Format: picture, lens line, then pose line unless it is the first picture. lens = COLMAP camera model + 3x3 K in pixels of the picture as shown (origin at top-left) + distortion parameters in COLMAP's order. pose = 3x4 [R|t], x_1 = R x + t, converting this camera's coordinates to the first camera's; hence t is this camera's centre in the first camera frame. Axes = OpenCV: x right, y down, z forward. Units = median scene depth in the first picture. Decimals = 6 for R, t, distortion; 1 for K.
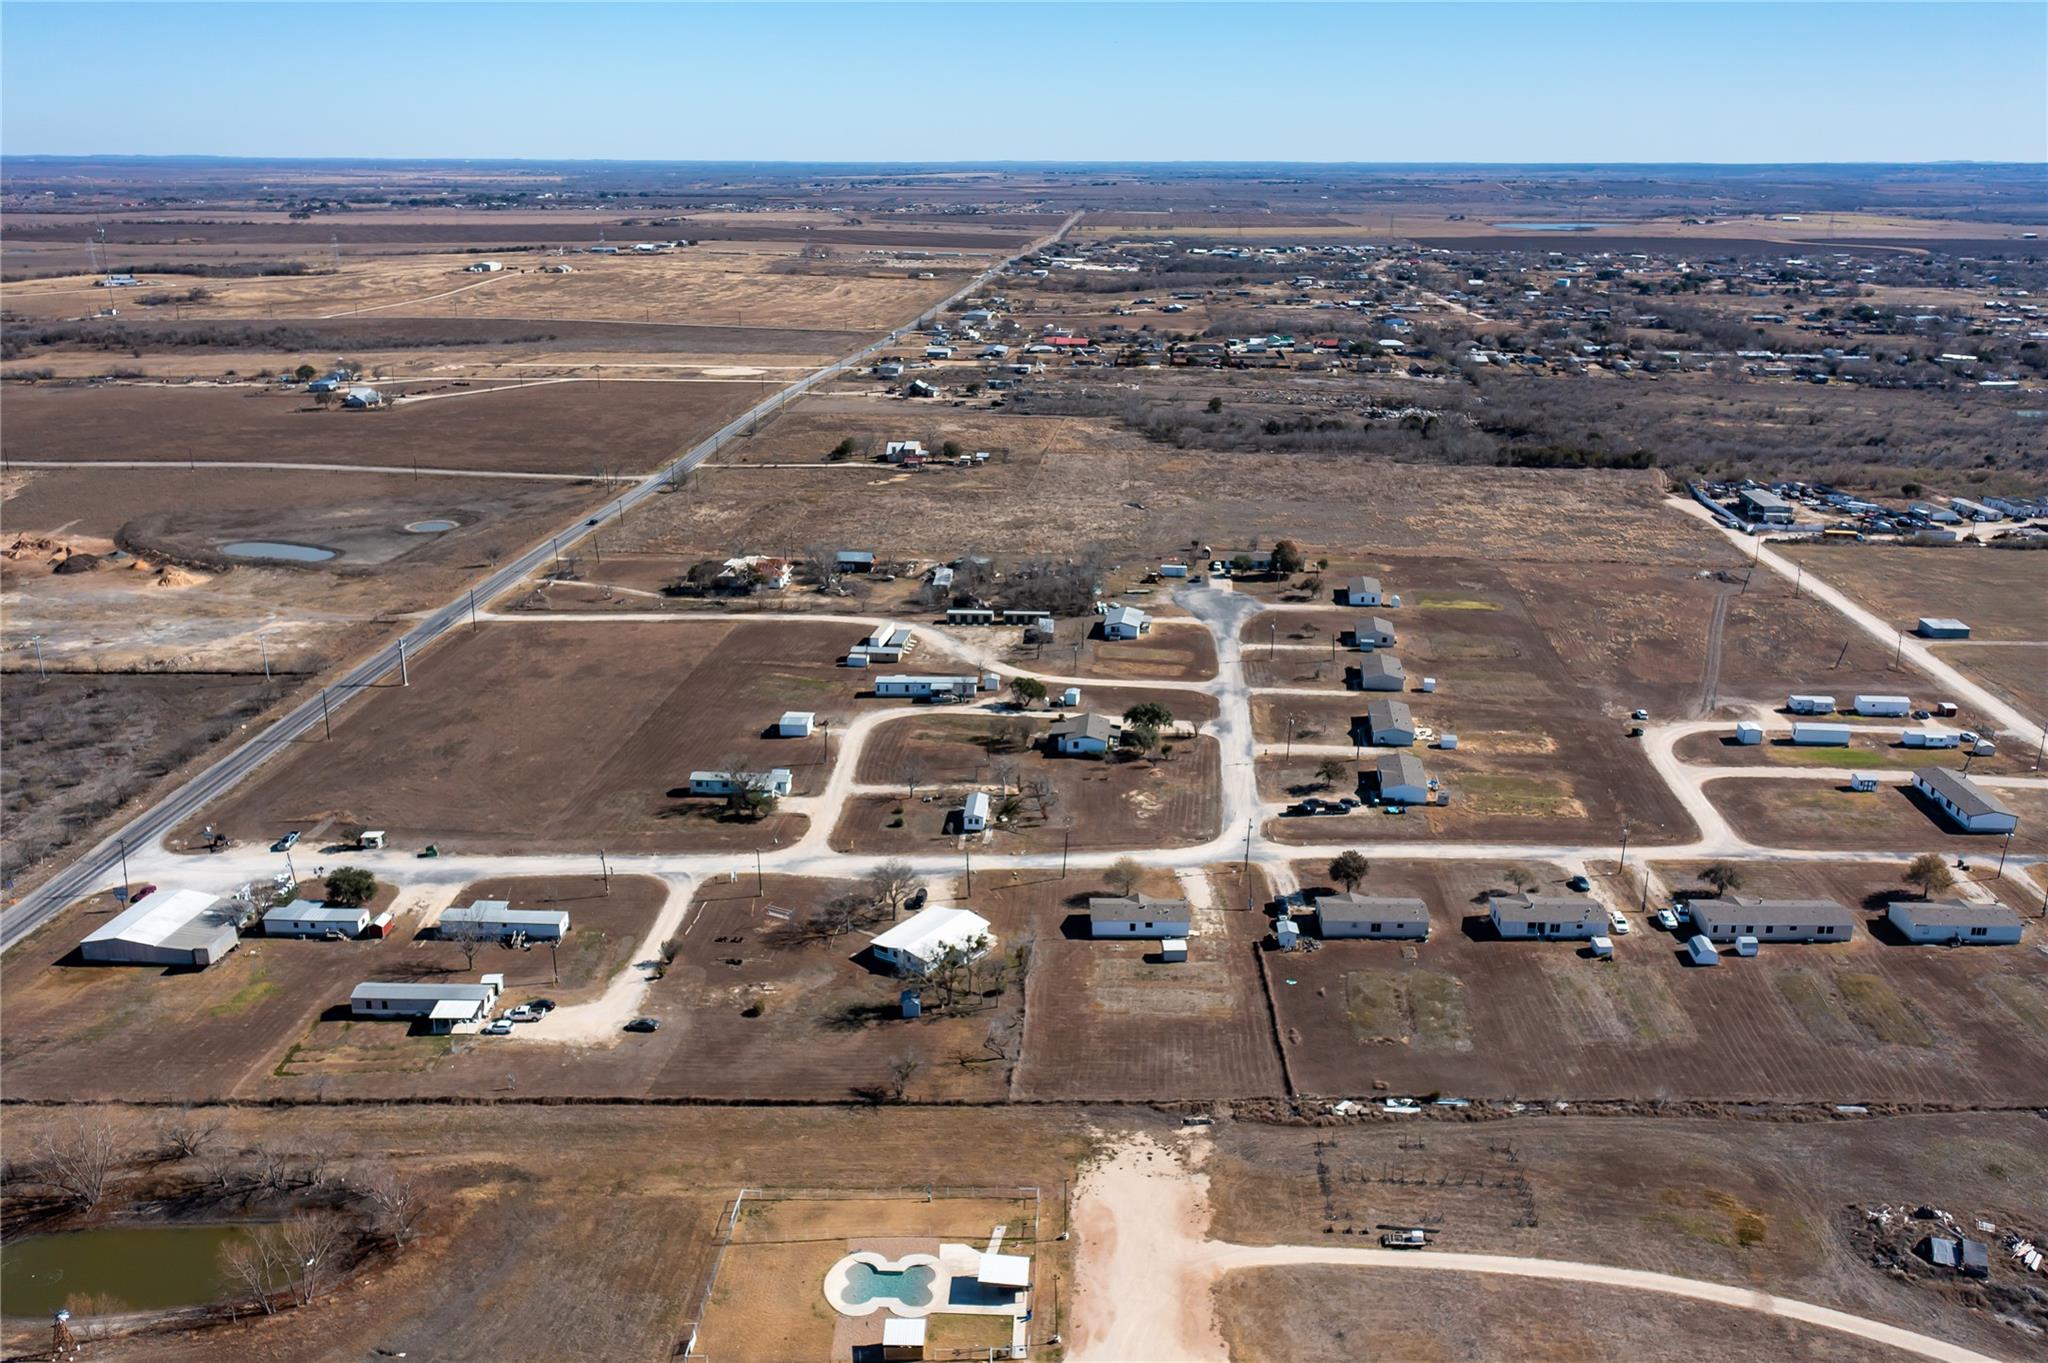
lens RADIAL K [[1652.4, 0, 1024.0], [0, 1652.4, 681.5], [0, 0, 1]] dist [-0.001331, 0.012300]
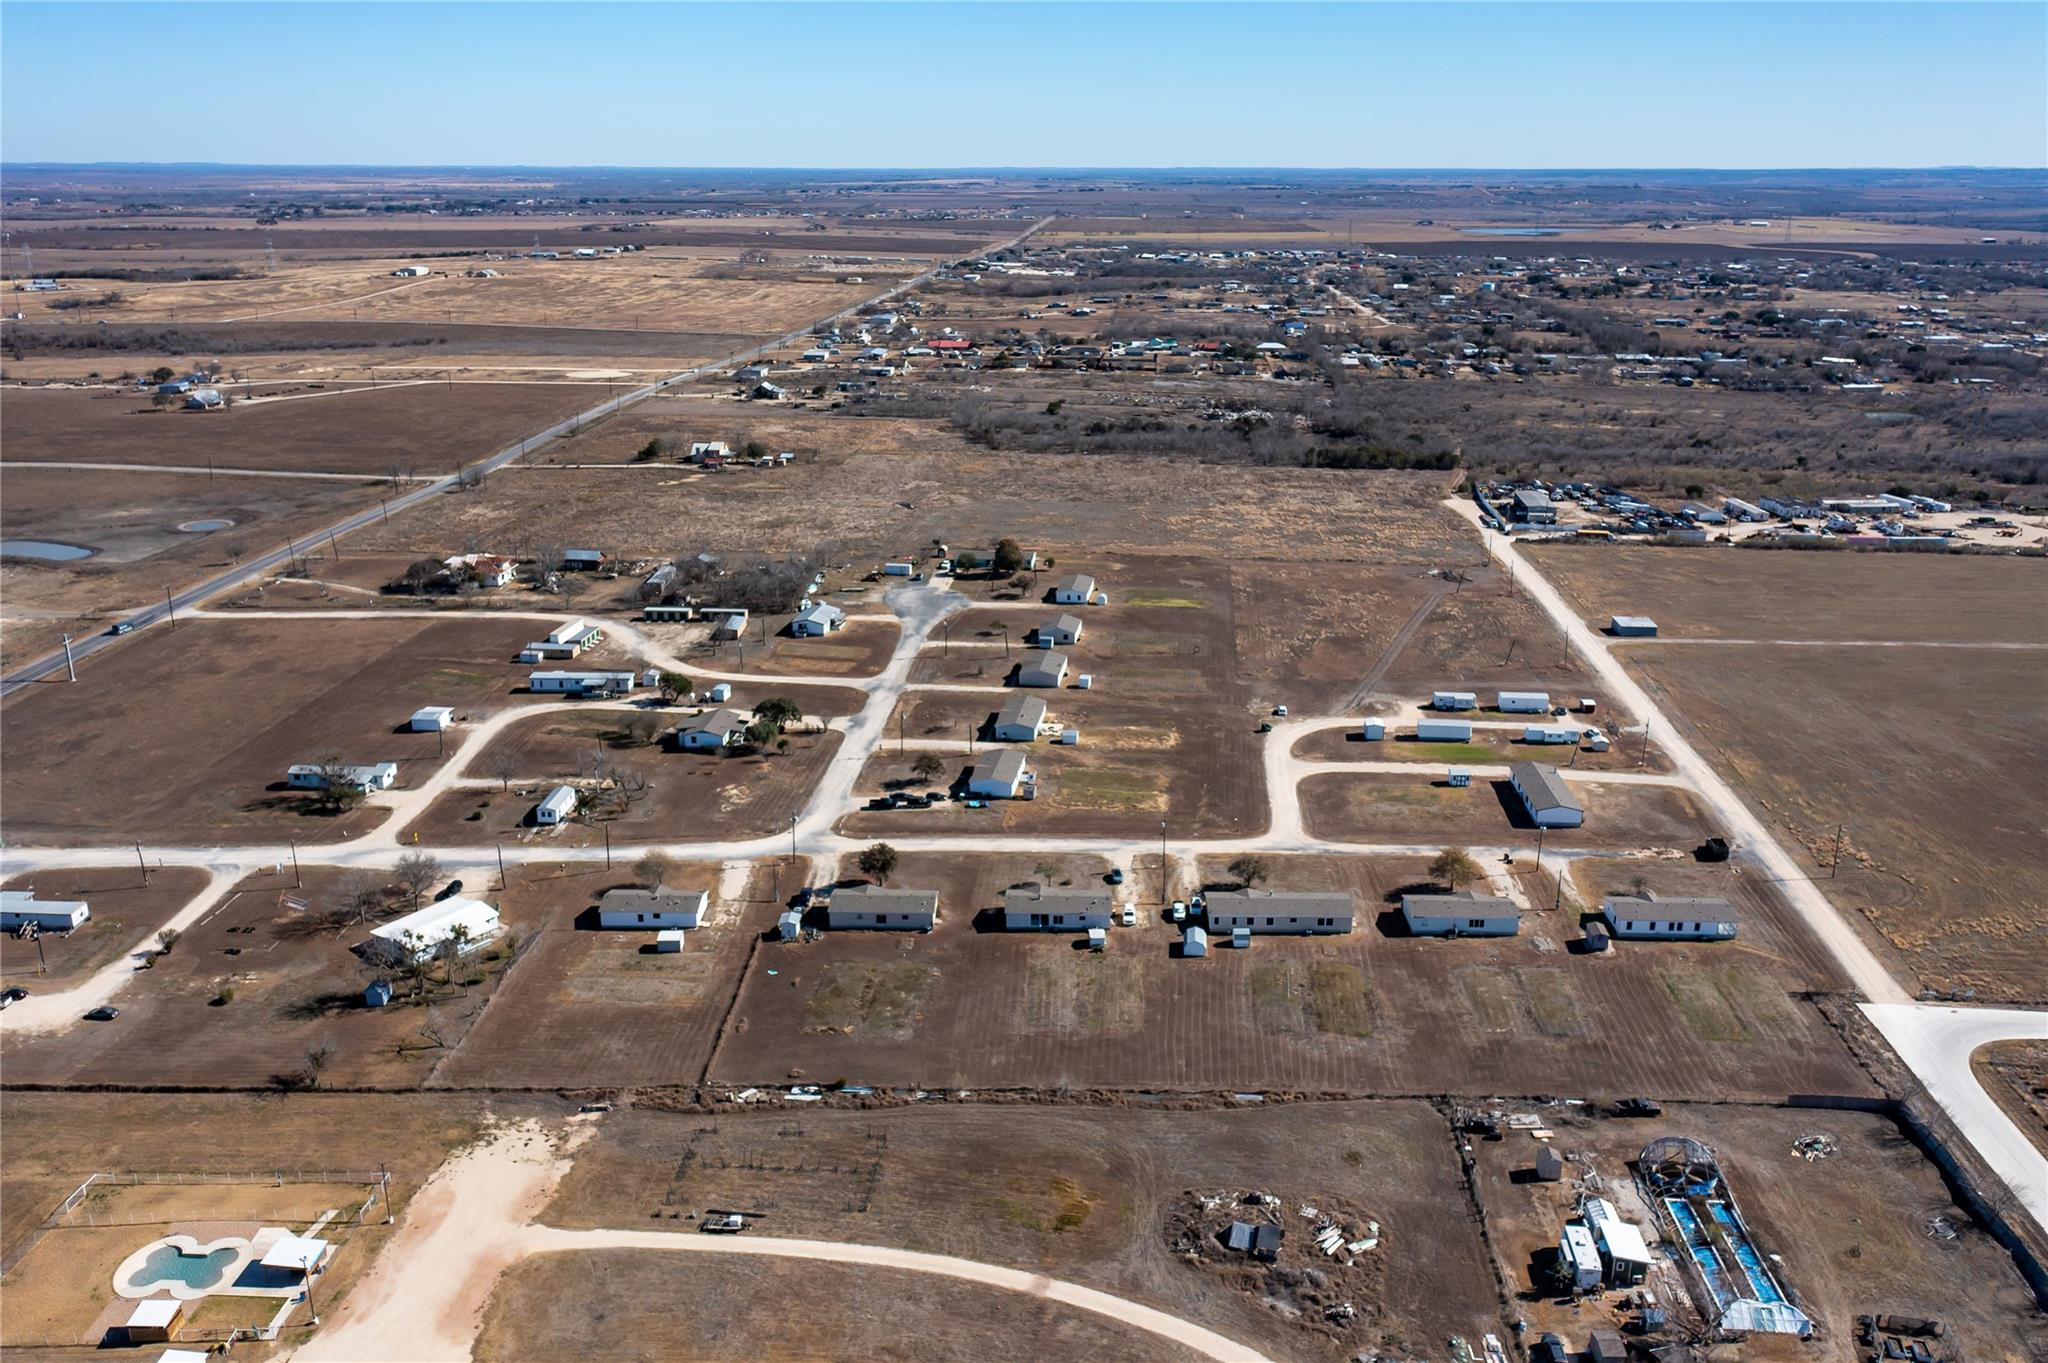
lens RADIAL K [[1652.4, 0, 1024.0], [0, 1652.4, 681.5], [0, 0, 1]] dist [-0.001331, 0.012300]
pose [[0.999985, 0.000935, -0.005421, 0.204476], [-0.000954, 0.999993, -0.003632, 0.005588], [0.005418, 0.003637, 0.999979, -0.002117]]
